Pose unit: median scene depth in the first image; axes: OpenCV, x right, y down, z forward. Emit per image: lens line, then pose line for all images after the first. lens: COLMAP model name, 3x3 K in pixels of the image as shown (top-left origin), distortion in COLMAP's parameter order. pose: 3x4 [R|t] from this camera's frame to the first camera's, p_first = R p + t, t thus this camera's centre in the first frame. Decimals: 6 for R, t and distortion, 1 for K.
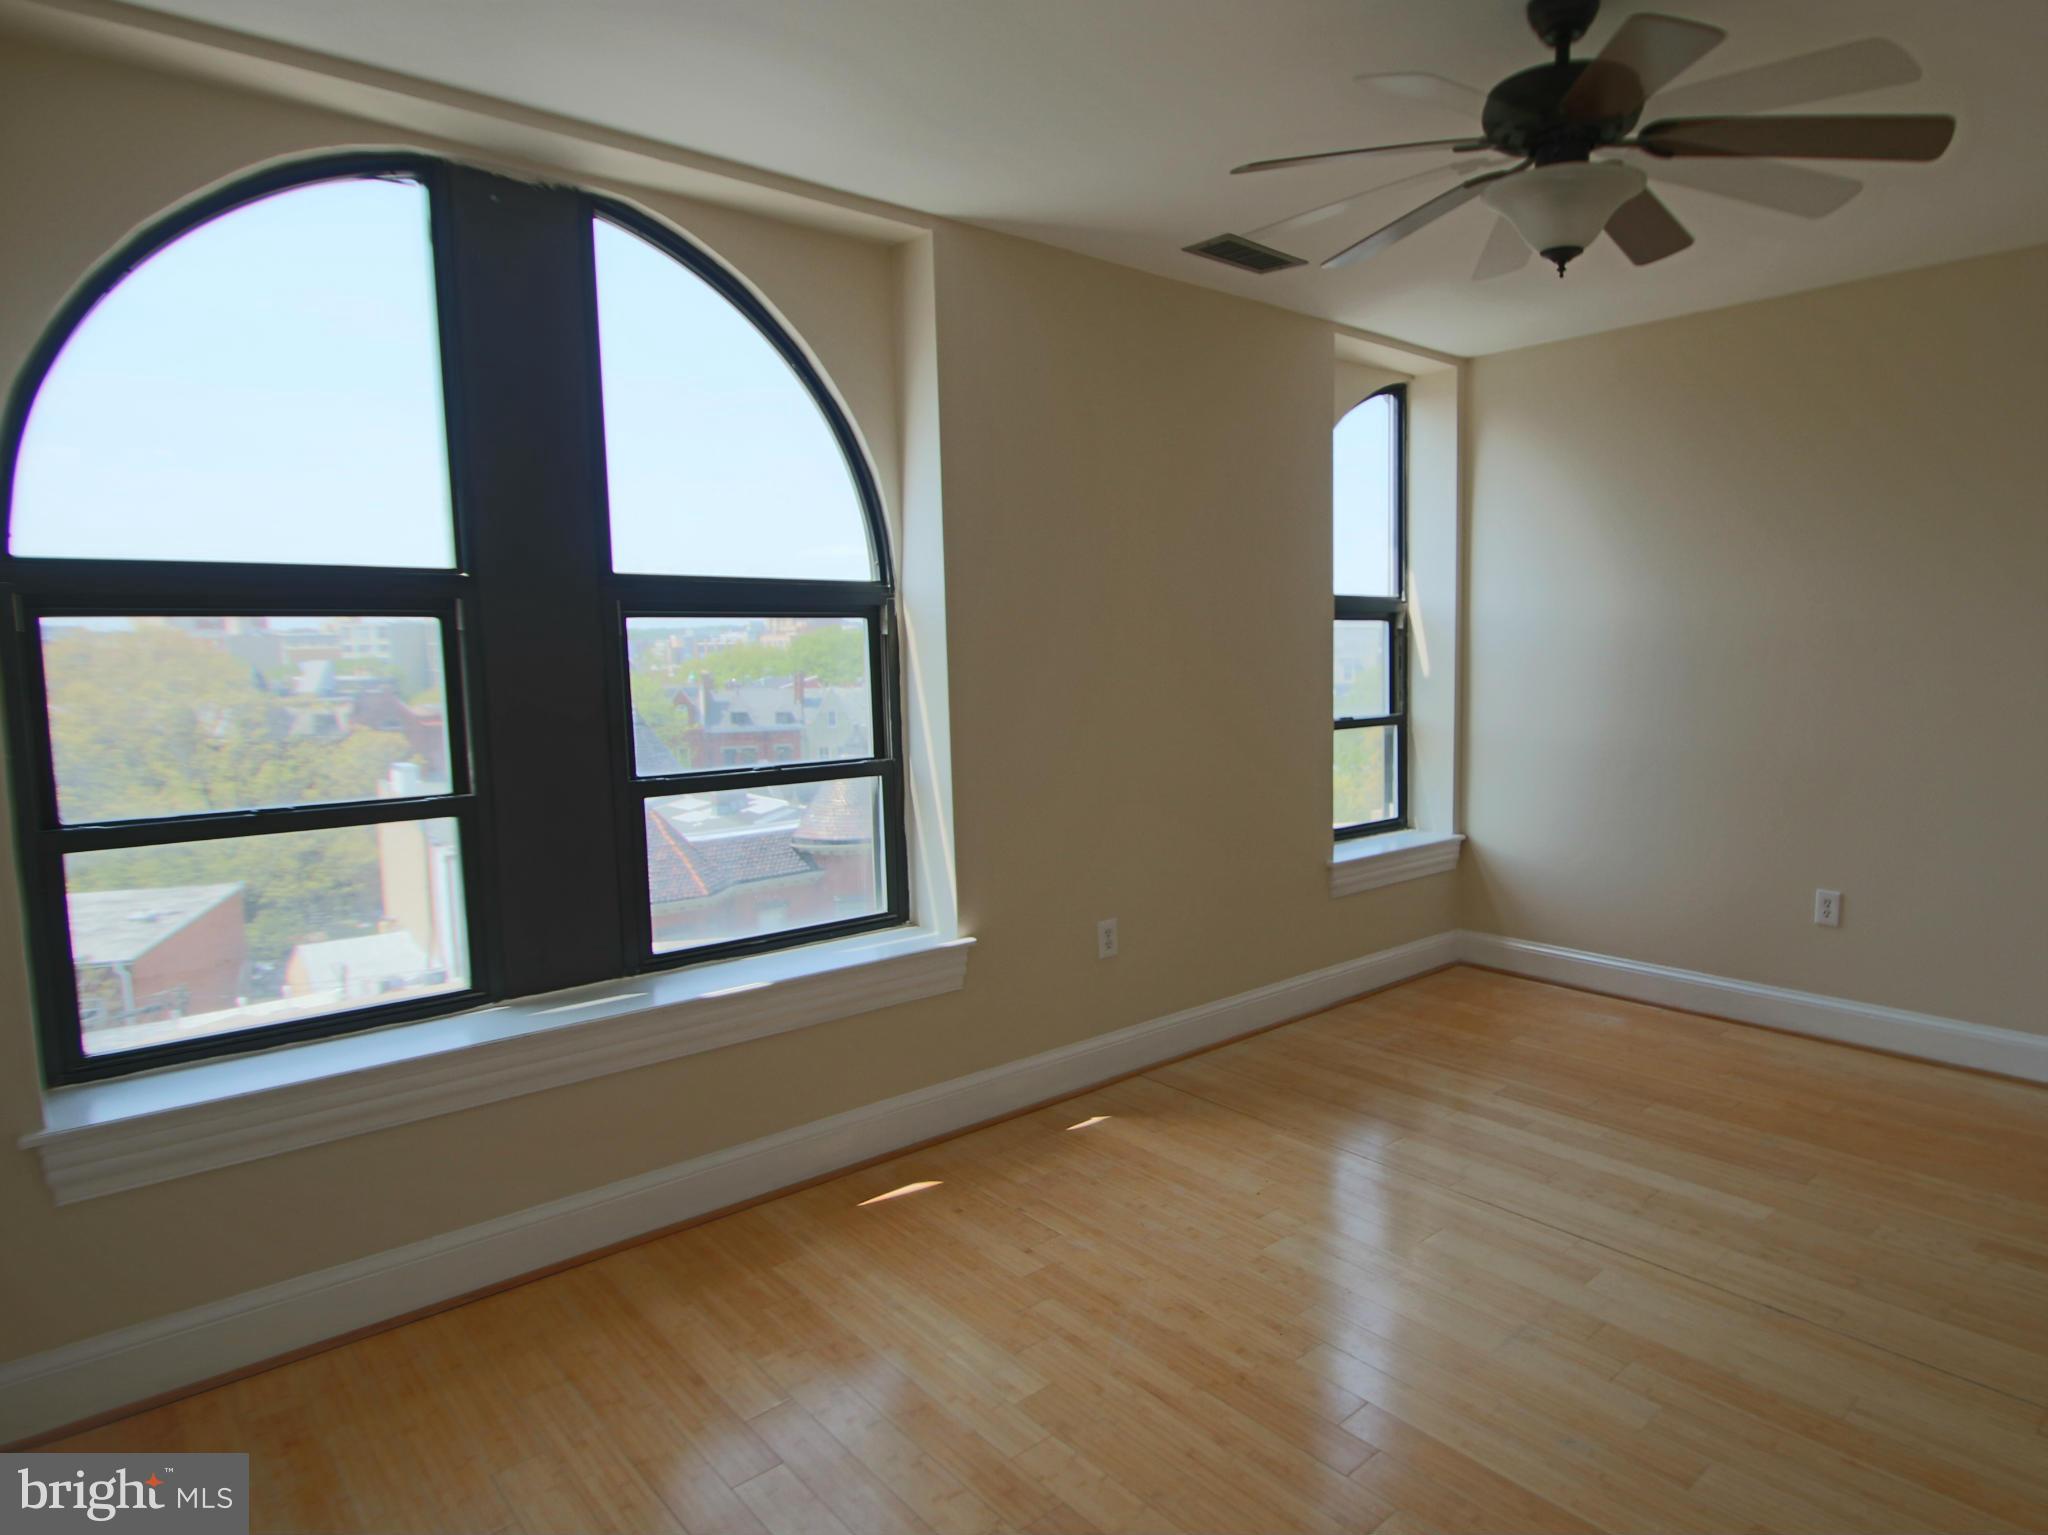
lens RADIAL K [[1211.1, 0, 1071.0], [0, 1211.1, 768.3], [0, 0, 1]] dist [-0.004221, -0.000498]
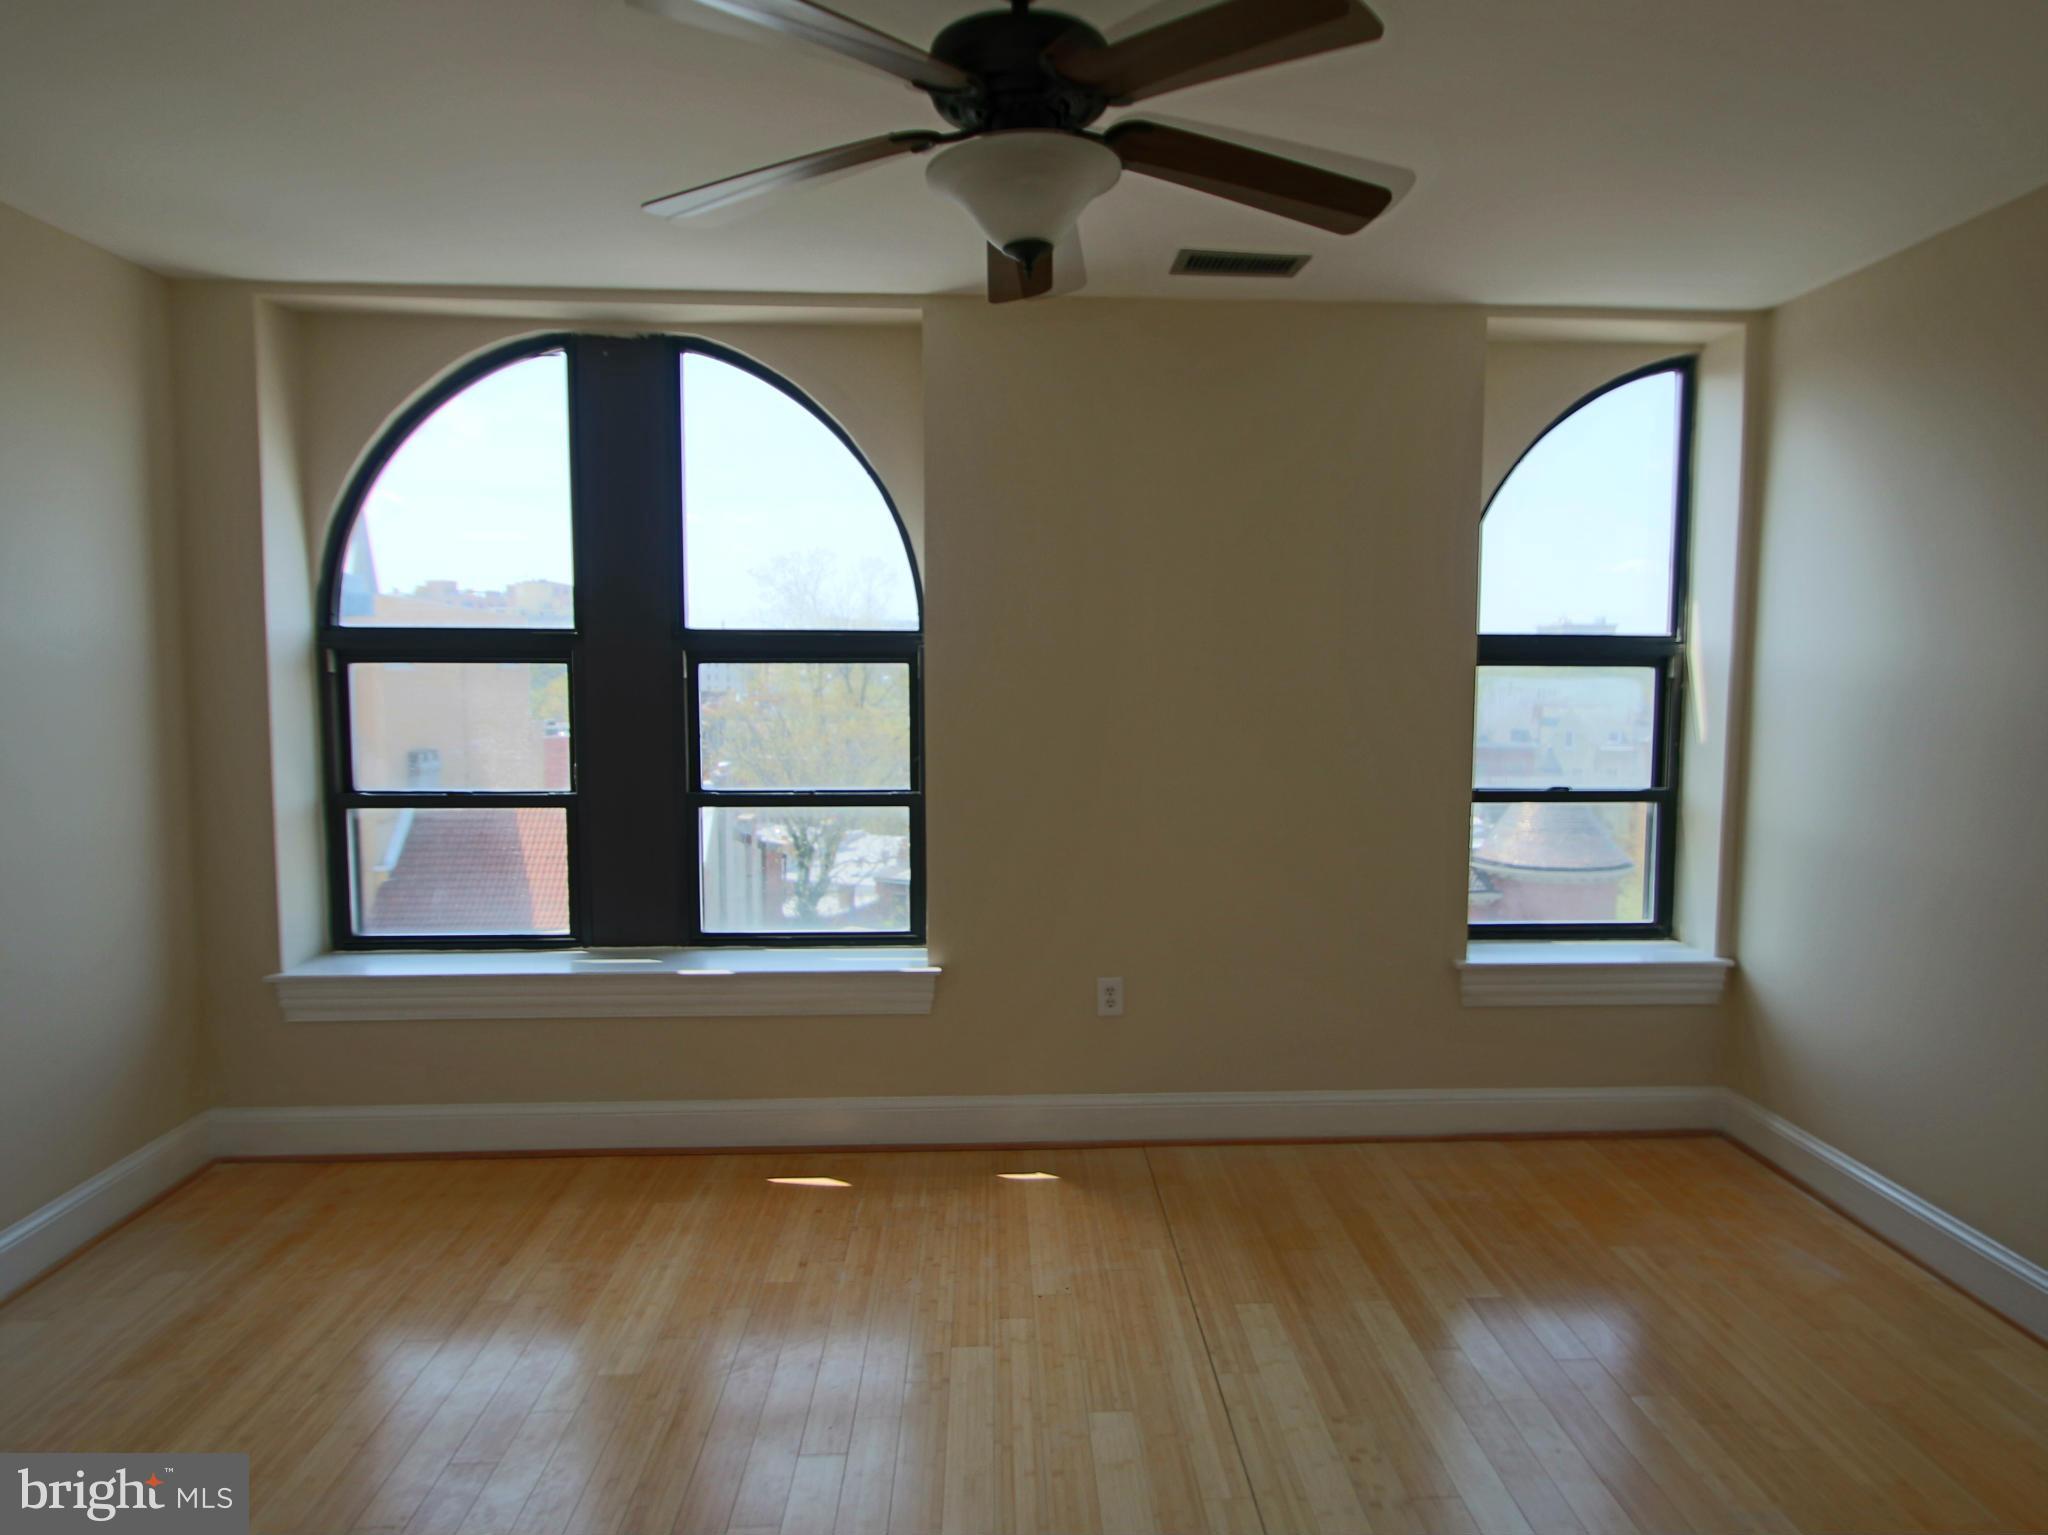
lens RADIAL K [[1138.1, 0, 1024.0], [0, 1138.1, 767.5], [0, 0, 1]] dist [-0.000323, 0.000382]
pose [[0.770689, 0.070866, -0.633258, 0.538871], [-0.074863, 0.996984, 0.020460, -0.055253], [0.632798, 0.031639, 0.773670, 0.247098]]
